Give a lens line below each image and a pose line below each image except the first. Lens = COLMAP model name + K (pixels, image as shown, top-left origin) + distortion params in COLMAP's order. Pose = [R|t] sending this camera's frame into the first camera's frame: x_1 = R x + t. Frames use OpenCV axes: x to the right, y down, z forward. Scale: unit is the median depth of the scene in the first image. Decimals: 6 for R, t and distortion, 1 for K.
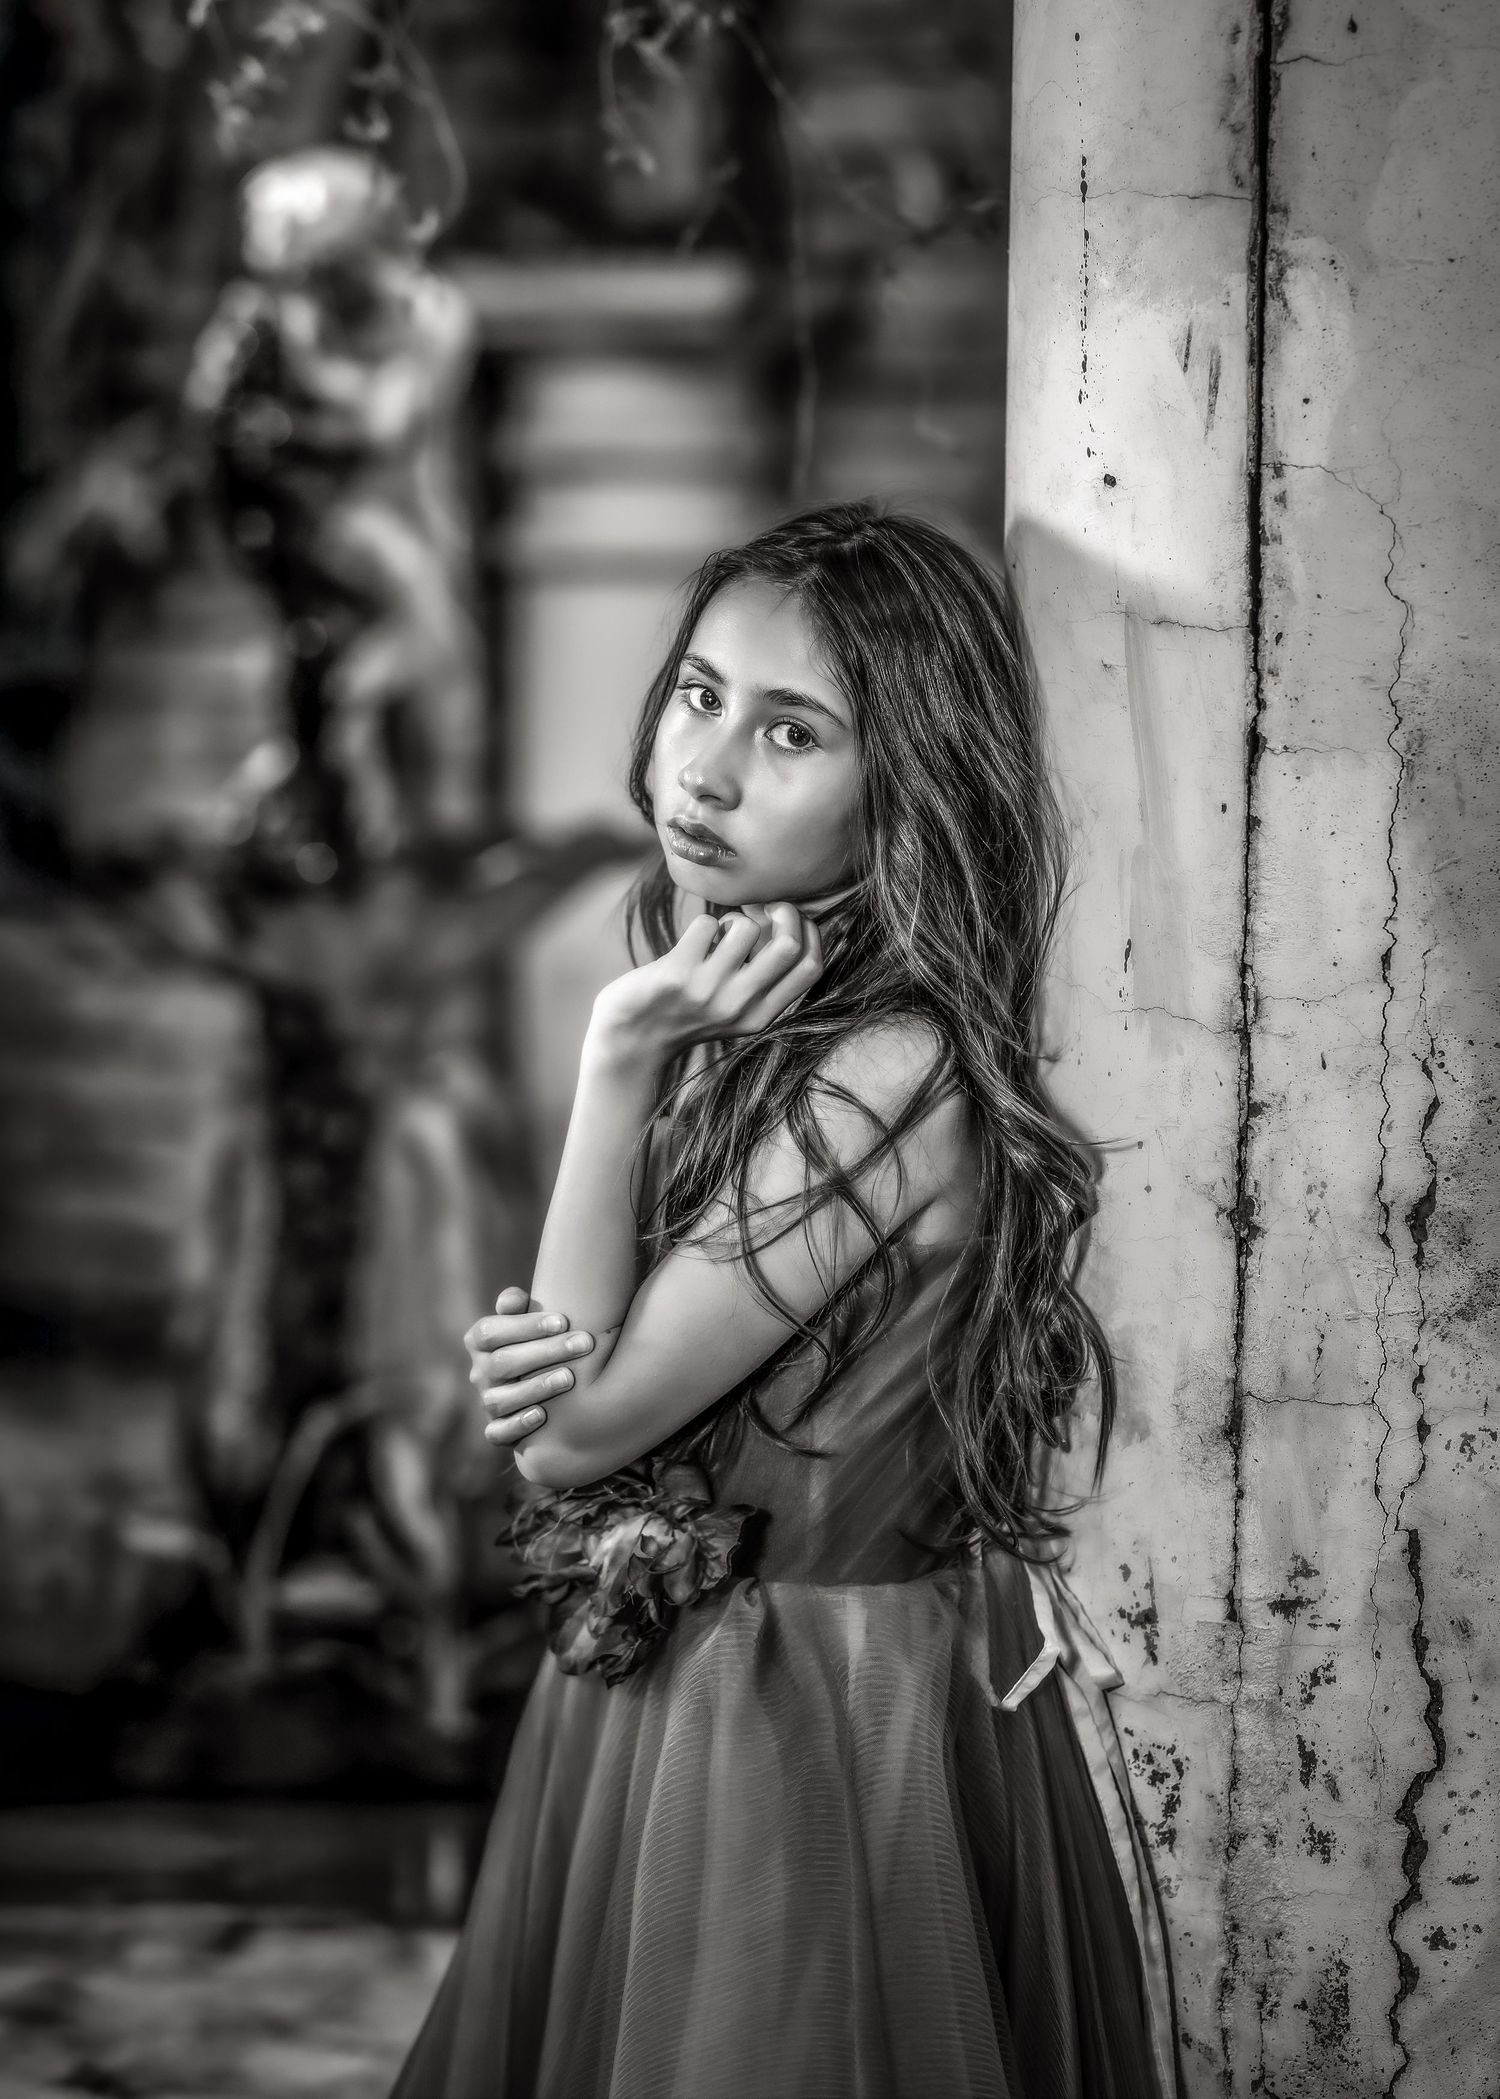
lens RADIAL K [[6523.1, 0, 753.3], [0, 6523.1, 963.9], [0, 0, 1]] dist [0.012541, 0.514529]
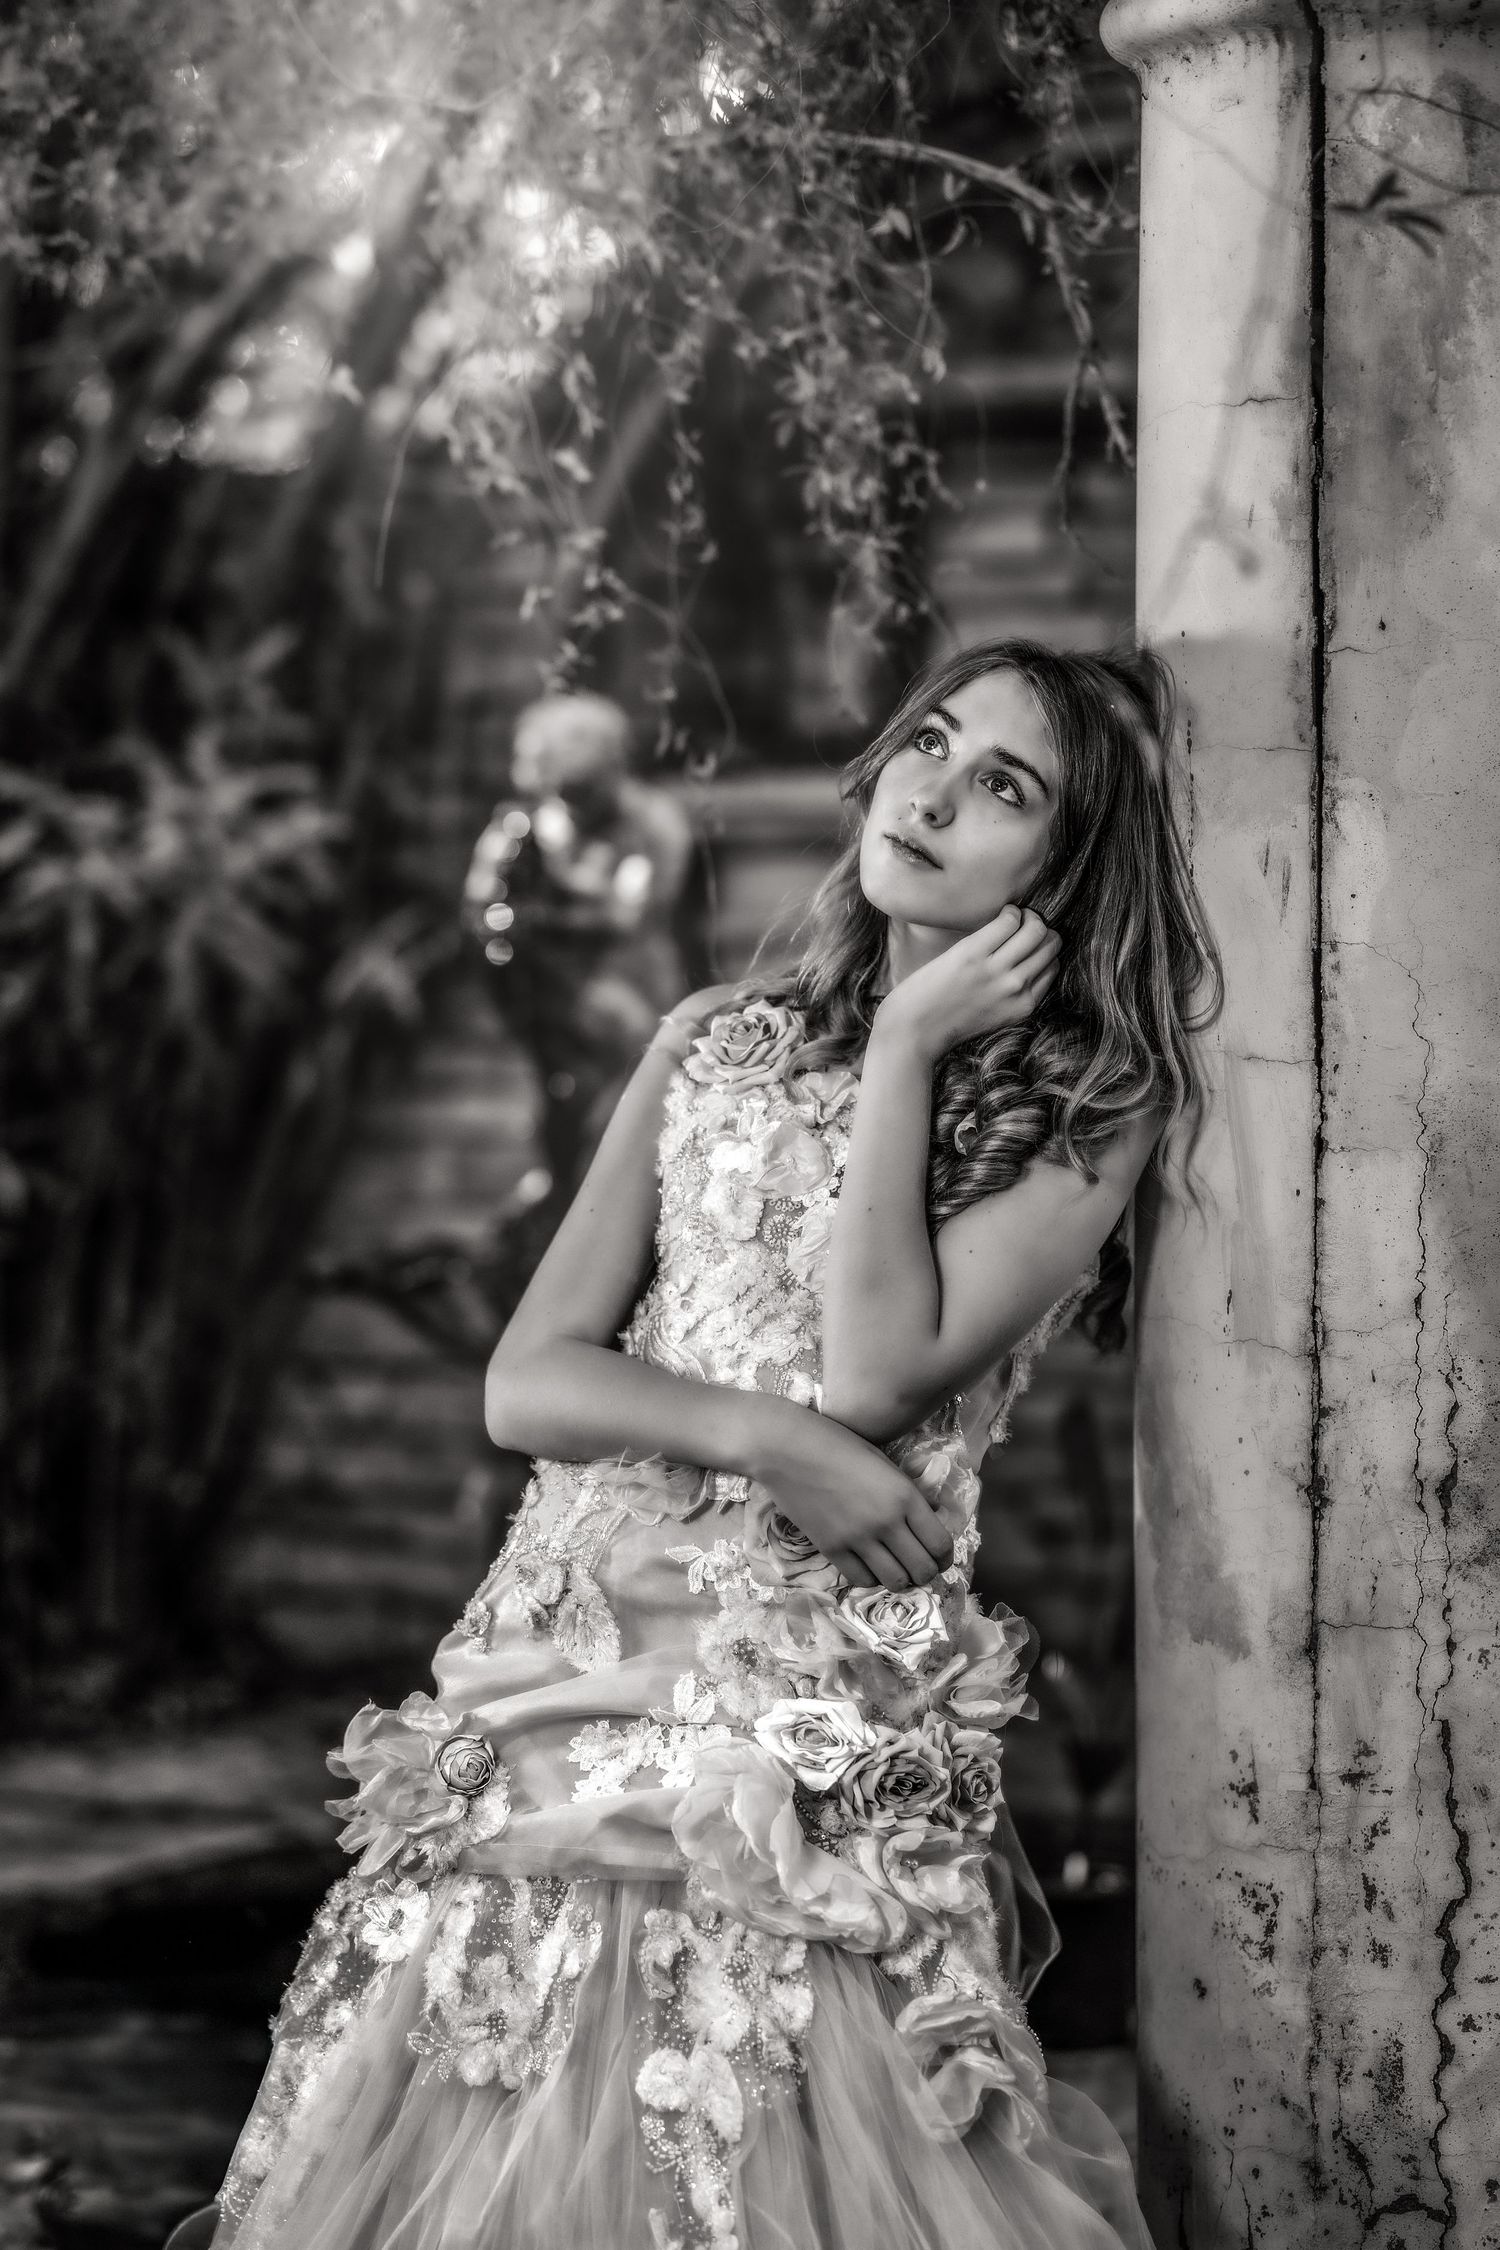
lens RADIAL K [[6156.3, 0, 750.0], [0, 6156.3, 1125.0], [0, 0, 1]] dist [0.021534, 0.390384]
pose [[0.999729, -0.011462, -0.020263, -0.016554], [0.010529, 0.998907, -0.045550, 0.019571], [0.020763, 0.045325, 0.998757, -0.294218]]
